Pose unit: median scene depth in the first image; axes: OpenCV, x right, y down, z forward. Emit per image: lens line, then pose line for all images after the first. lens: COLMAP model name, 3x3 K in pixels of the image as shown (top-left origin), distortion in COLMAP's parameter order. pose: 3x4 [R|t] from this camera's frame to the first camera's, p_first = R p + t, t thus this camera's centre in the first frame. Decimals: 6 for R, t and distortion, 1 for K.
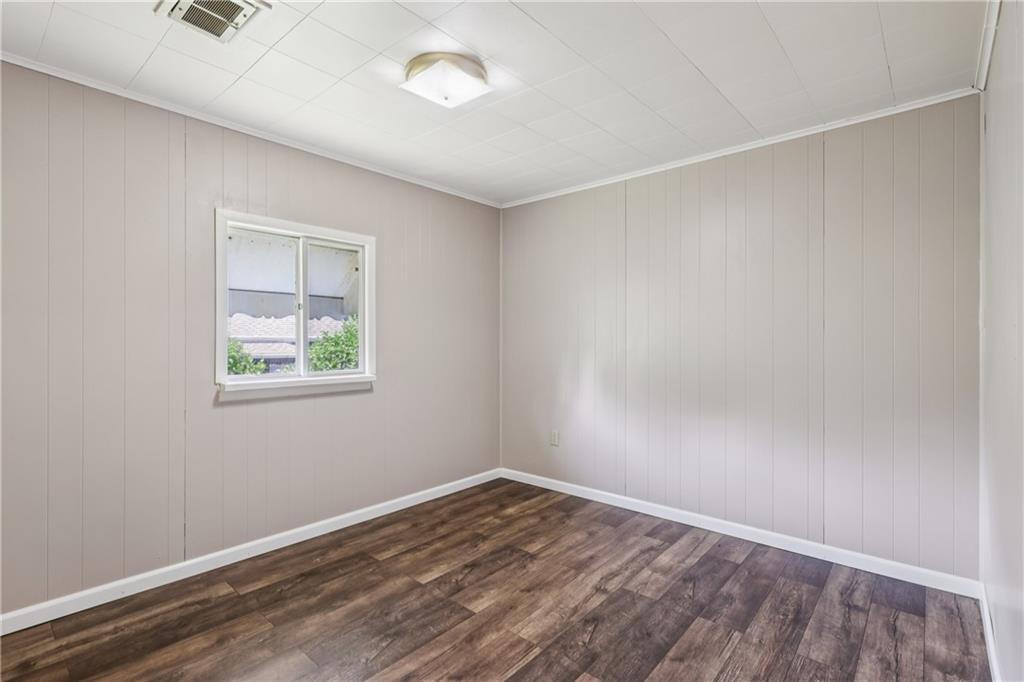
lens RADIAL K [[487.4, 0, 513.4], [0, 487.4, 339.2], [0, 0, 1]] dist [0.002398, 0.000269]
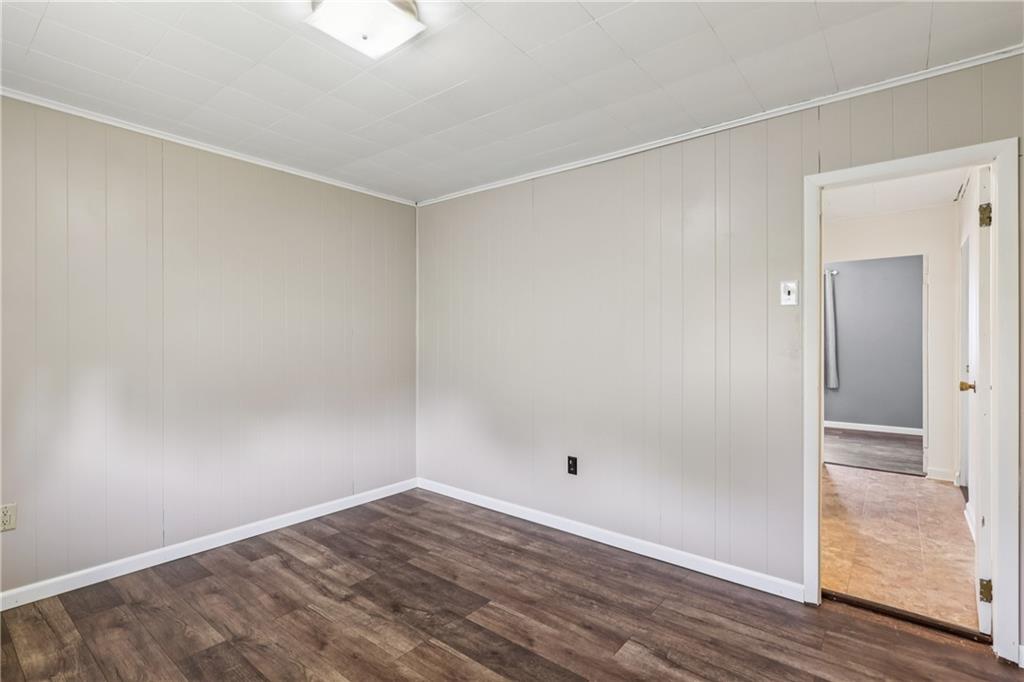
lens RADIAL K [[487.4, 0, 495.1], [0, 487.4, 335.4], [0, 0, 1]] dist [0.002398, 0.000269]
pose [[-0.018513, 0.009715, 0.999781, -0.812918], [0.001333, 0.999952, -0.009692, -0.007848], [-0.999828, 0.001153, -0.018525, 0.712627]]
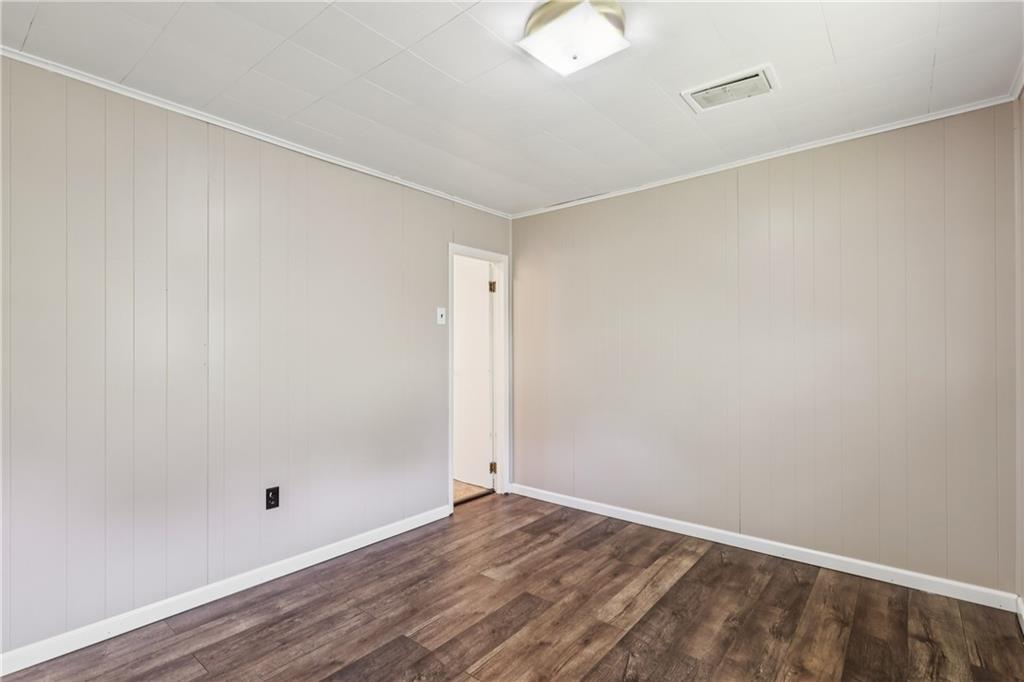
lens RADIAL K [[487.4, 0, 510.9], [0, 487.4, 341.7], [0, 0, 1]] dist [0.002398, 0.000269]
pose [[-0.999694, 0.001586, -0.024671, -0.006534], [0.001777, 0.999969, -0.007717, -0.012423], [0.024658, -0.007758, -0.999666, 1.600149]]
